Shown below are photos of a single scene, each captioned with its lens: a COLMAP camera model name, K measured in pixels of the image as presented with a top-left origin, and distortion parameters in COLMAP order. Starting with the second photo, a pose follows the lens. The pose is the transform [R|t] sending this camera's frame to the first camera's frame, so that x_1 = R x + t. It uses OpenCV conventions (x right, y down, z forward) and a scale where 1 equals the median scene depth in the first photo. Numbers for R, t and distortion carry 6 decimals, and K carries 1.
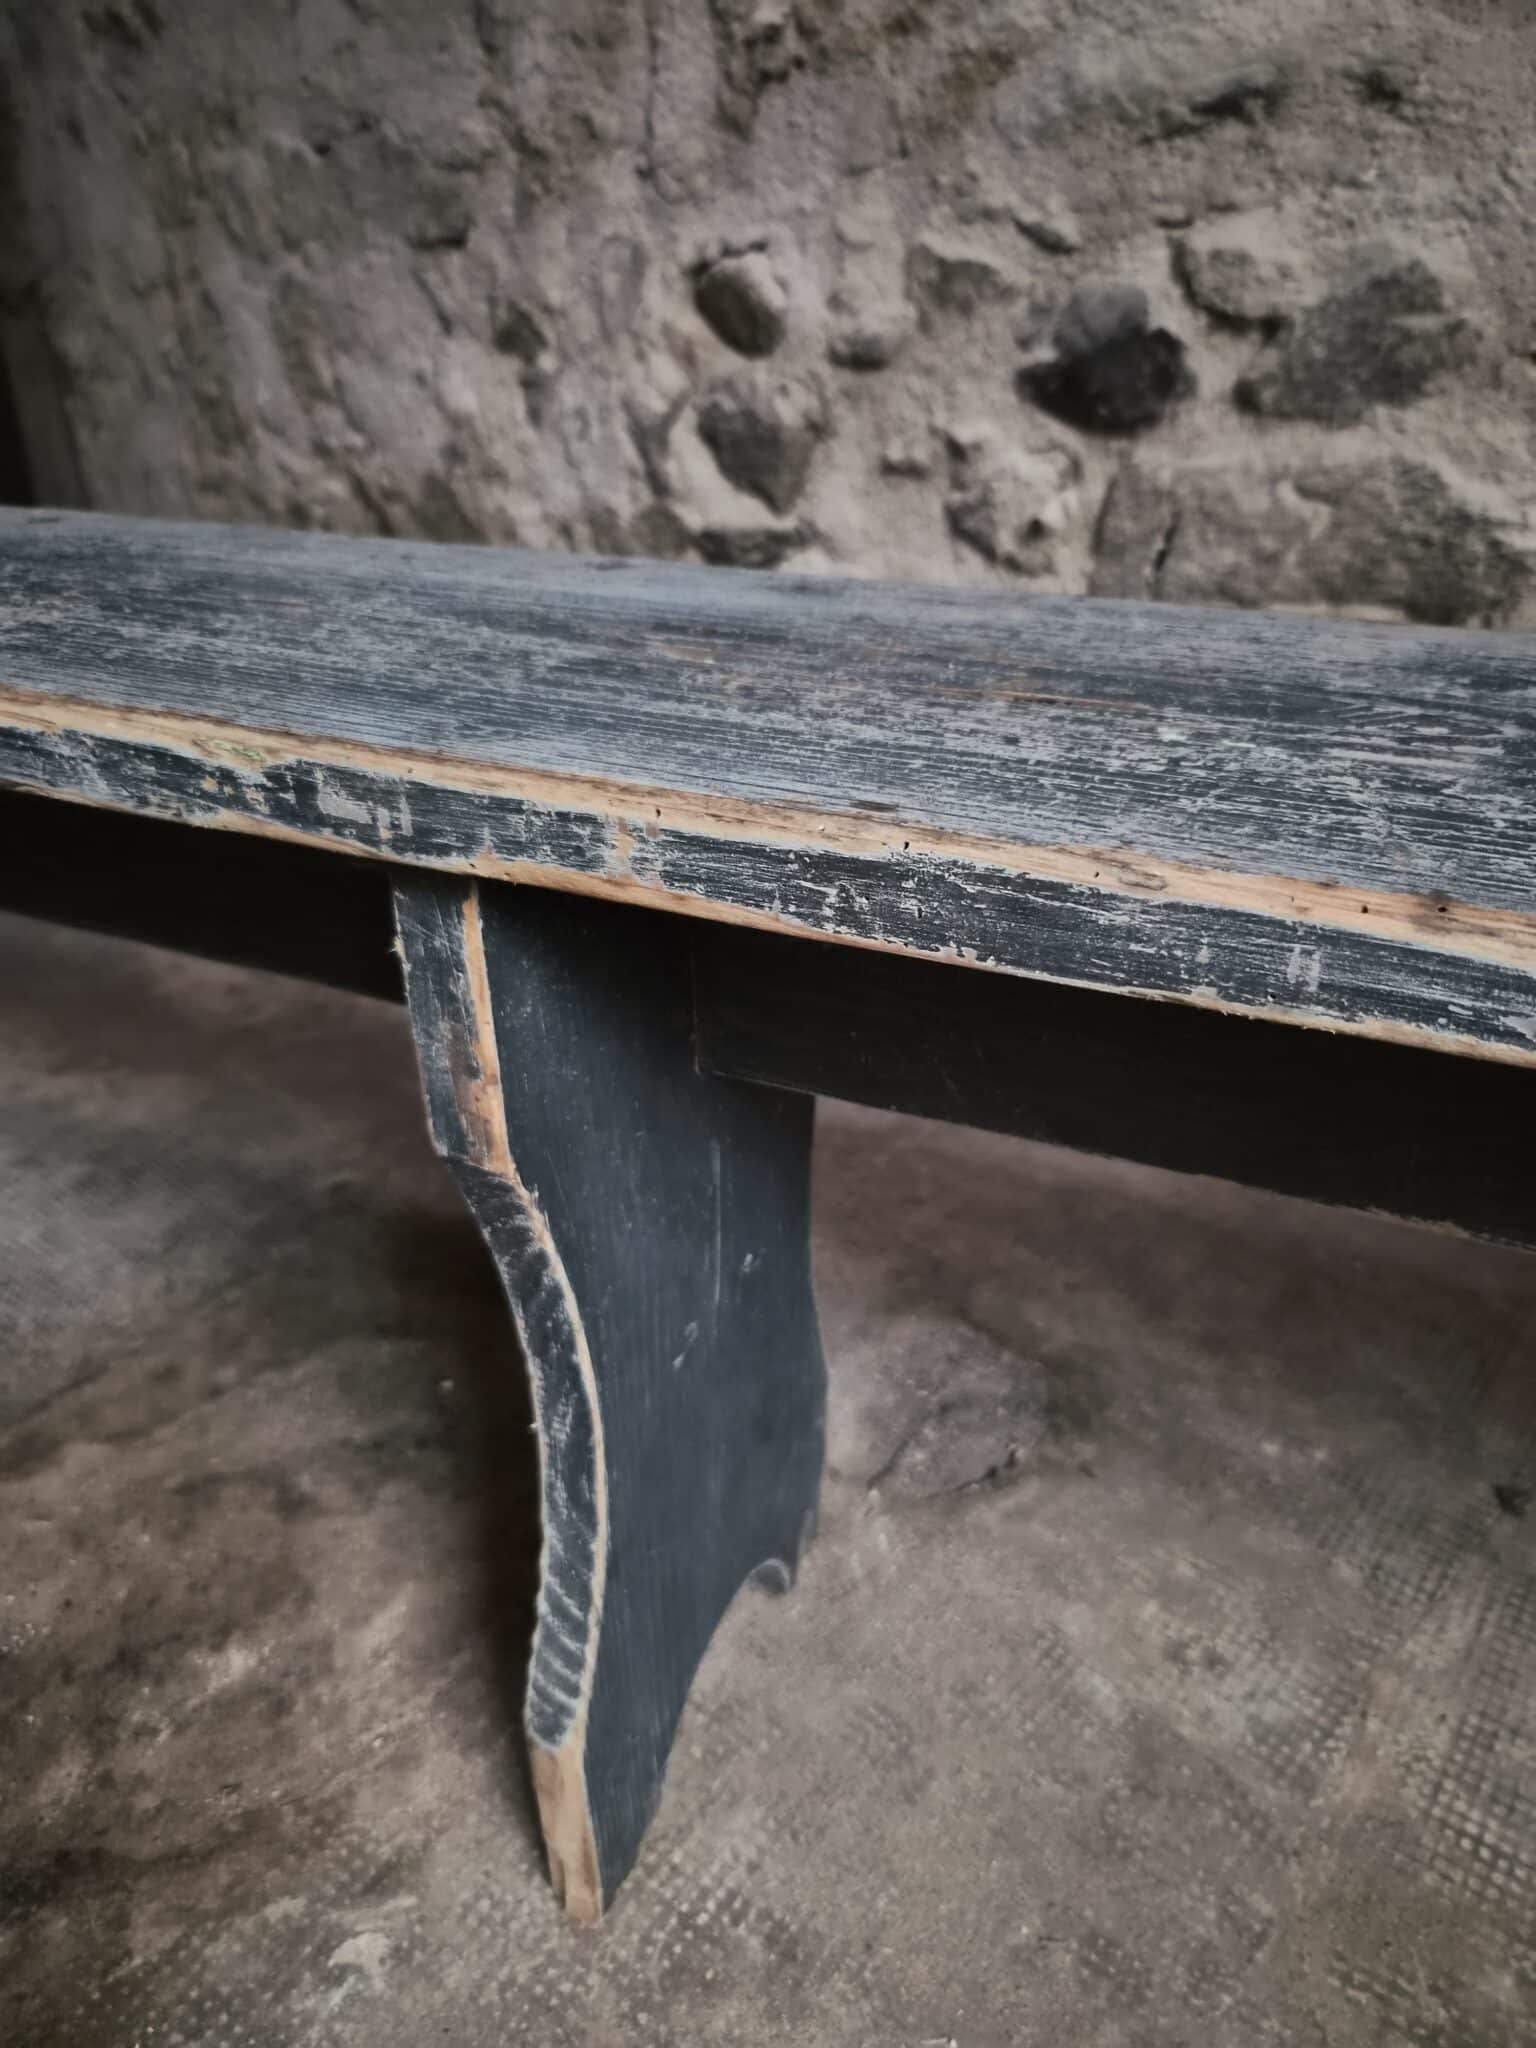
lens RADIAL K [[1416.3, 0, 790.4], [0, 1416.3, 1045.2], [0, 0, 1]] dist [0.038425, -0.039641]
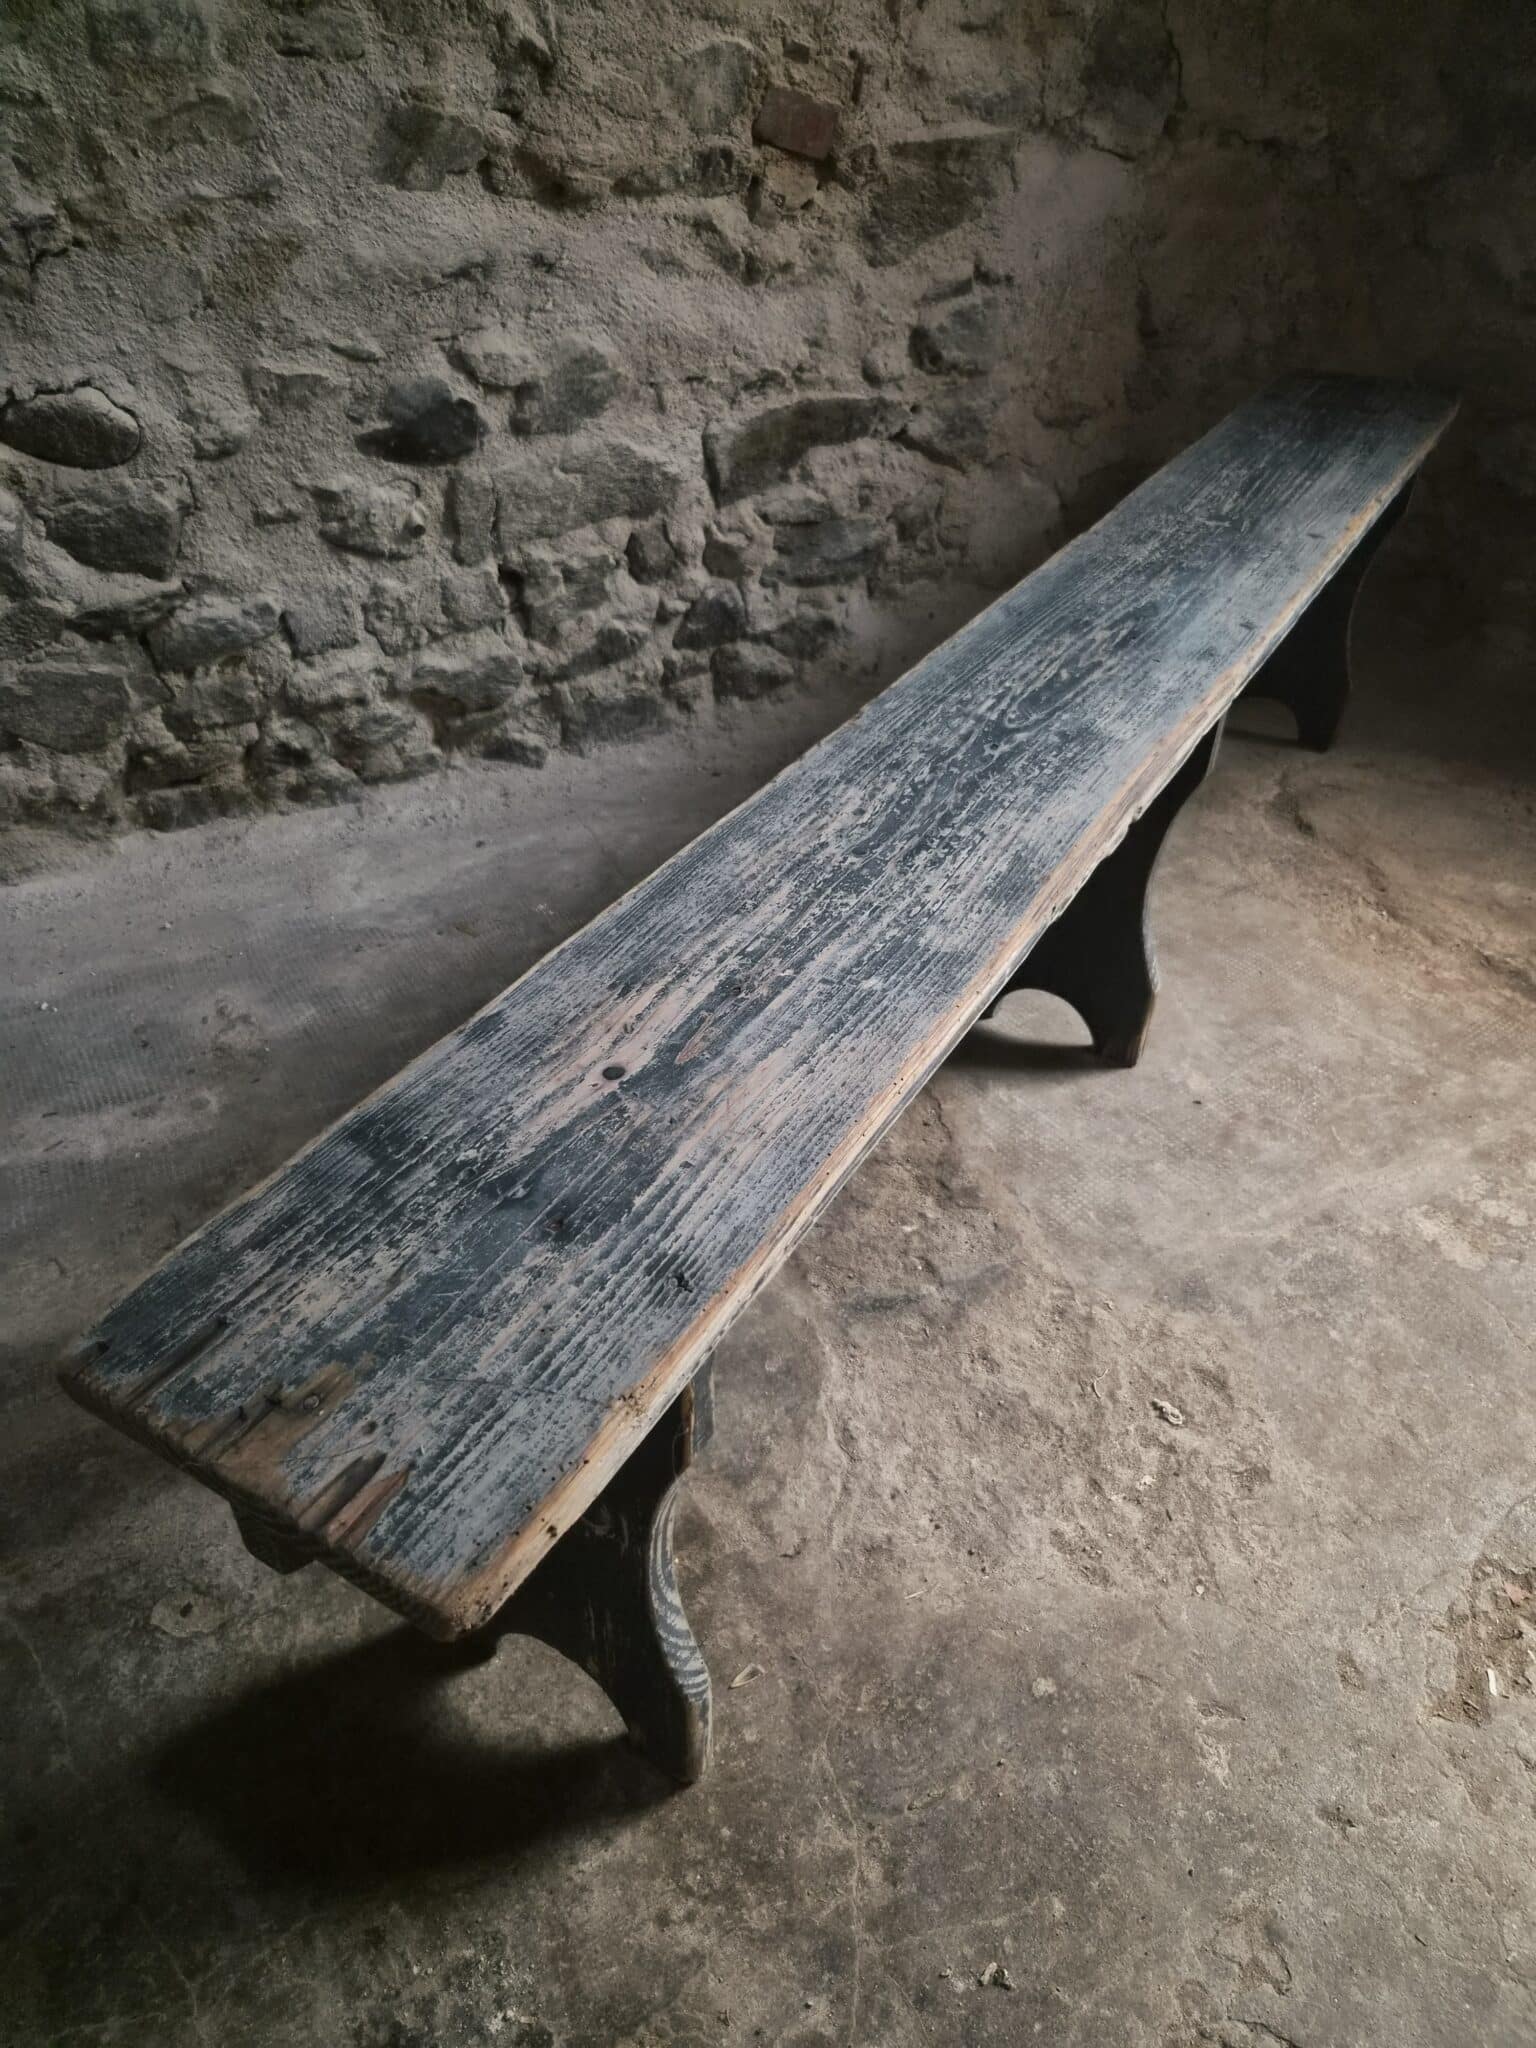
lens RADIAL K [[1388.7, 0, 753.2], [0, 1388.7, 1024.3], [0, 0, 1]] dist [0.056001, -0.045061]
pose [[0.355930, -0.567002, 0.742848, -1.188921], [0.450107, 0.800640, 0.395448, -0.379278], [-0.818973, 0.193609, 0.540184, -0.044036]]
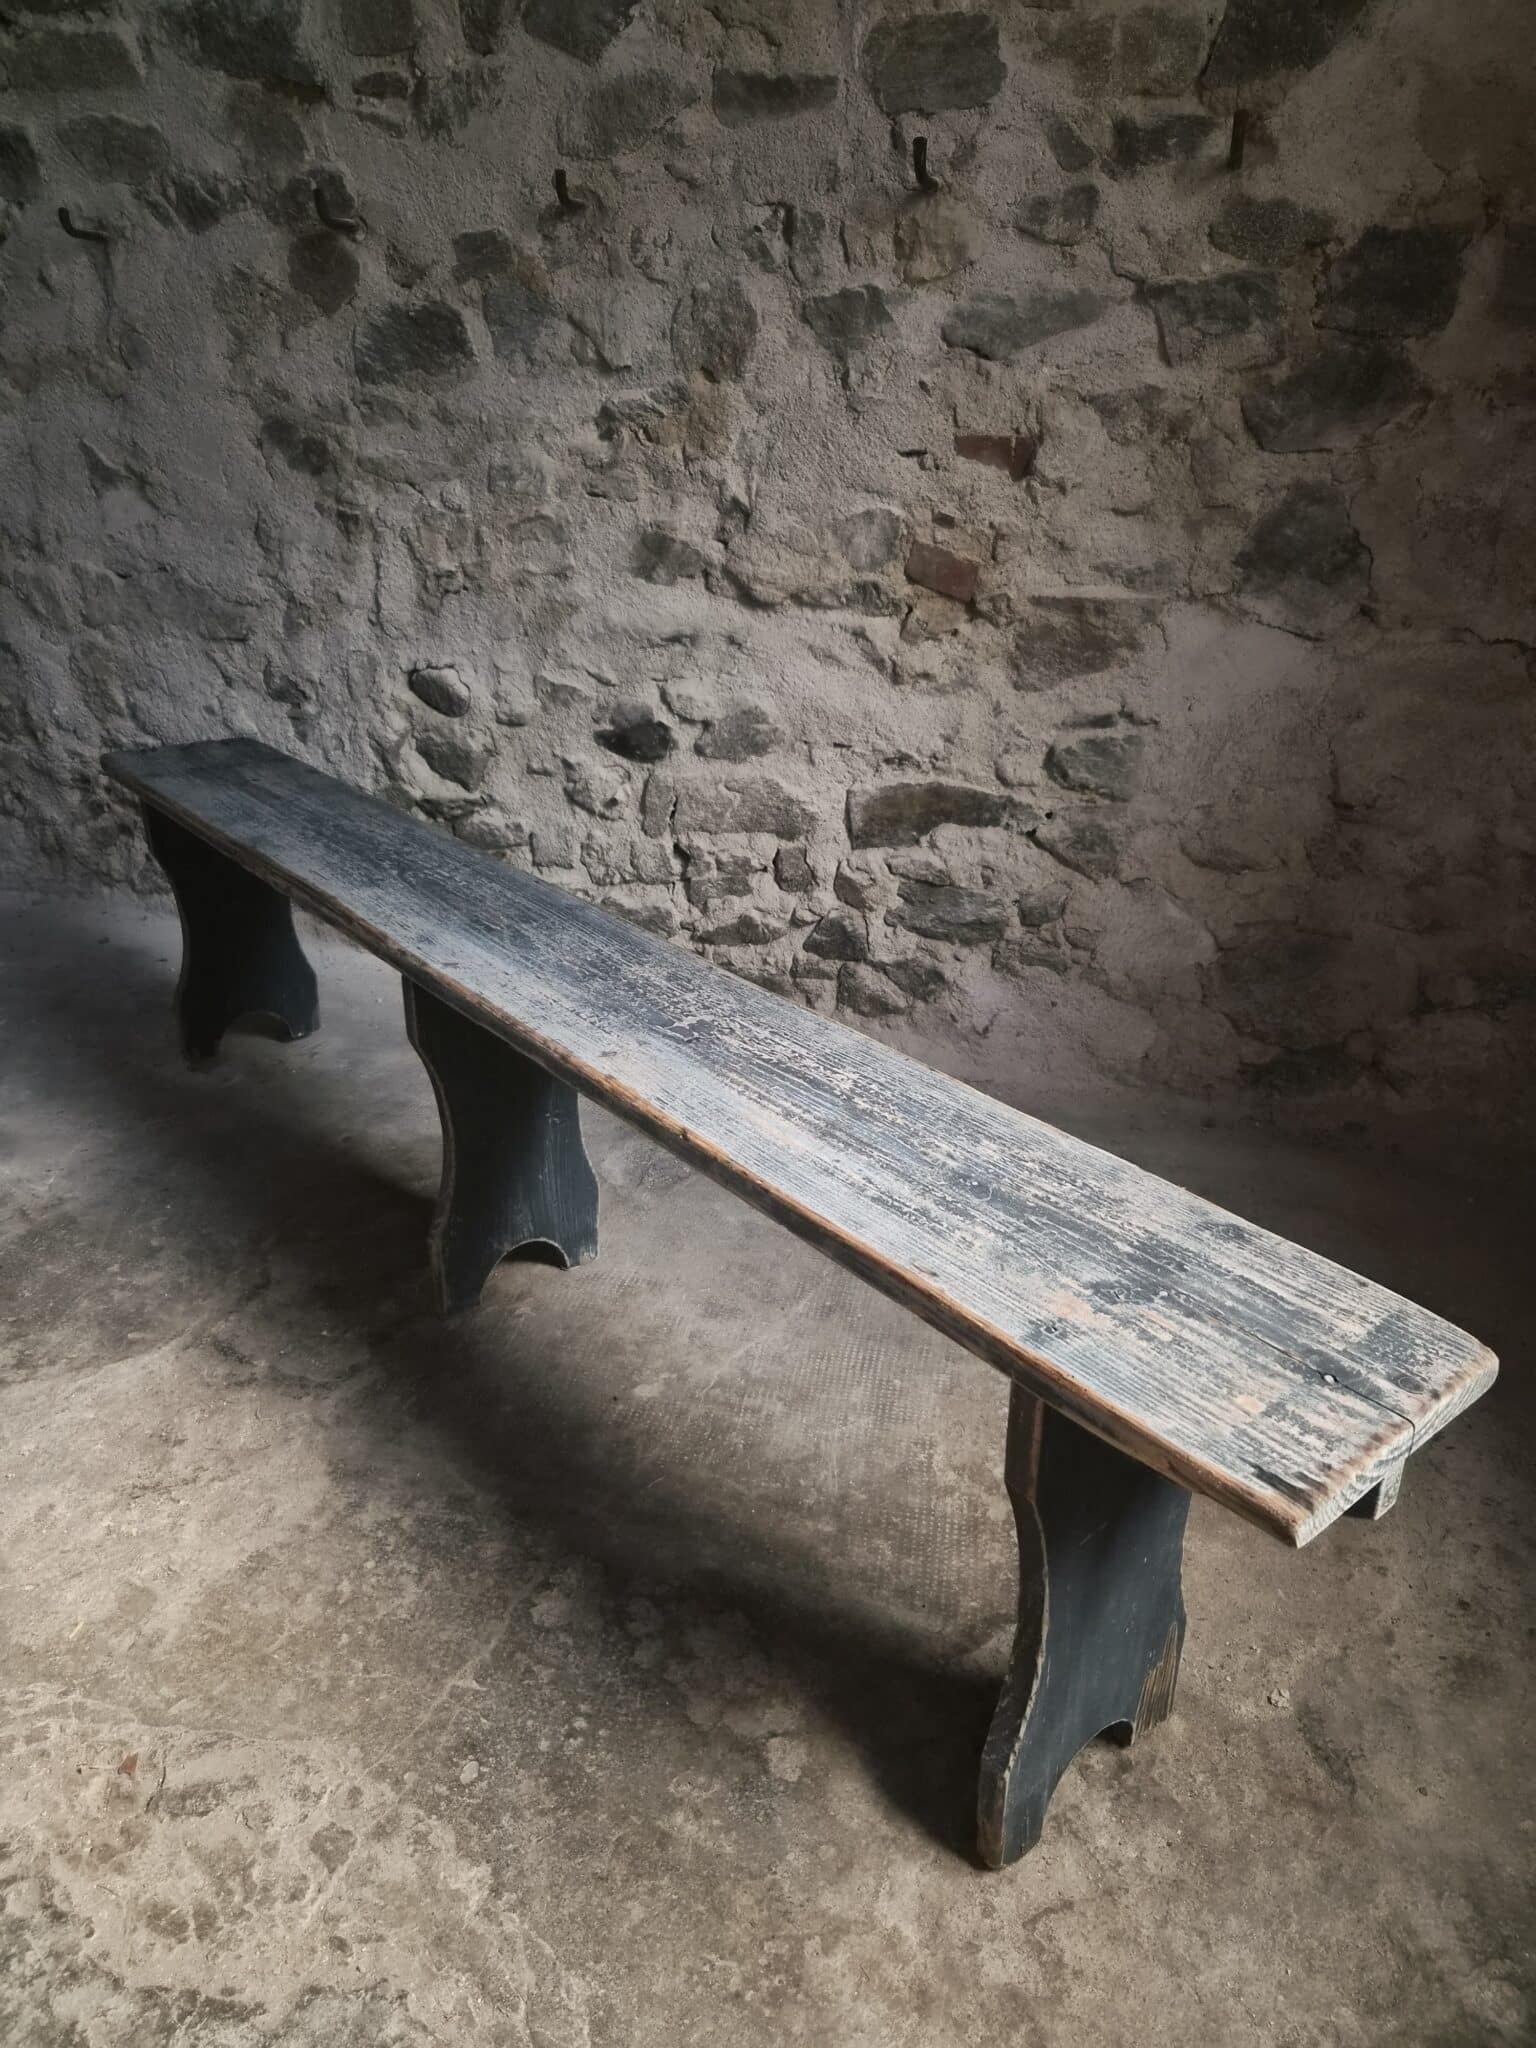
lens RADIAL K [[1376.2, 0, 775.5], [0, 1376.2, 1015.0], [0, 0, 1]] dist [0.065914, -0.053003]
pose [[0.930476, -0.122585, 0.345234, -0.371055], [0.154924, 0.985612, -0.067582, 0.140301], [-0.331983, 0.116368, 0.936080, -1.032948]]
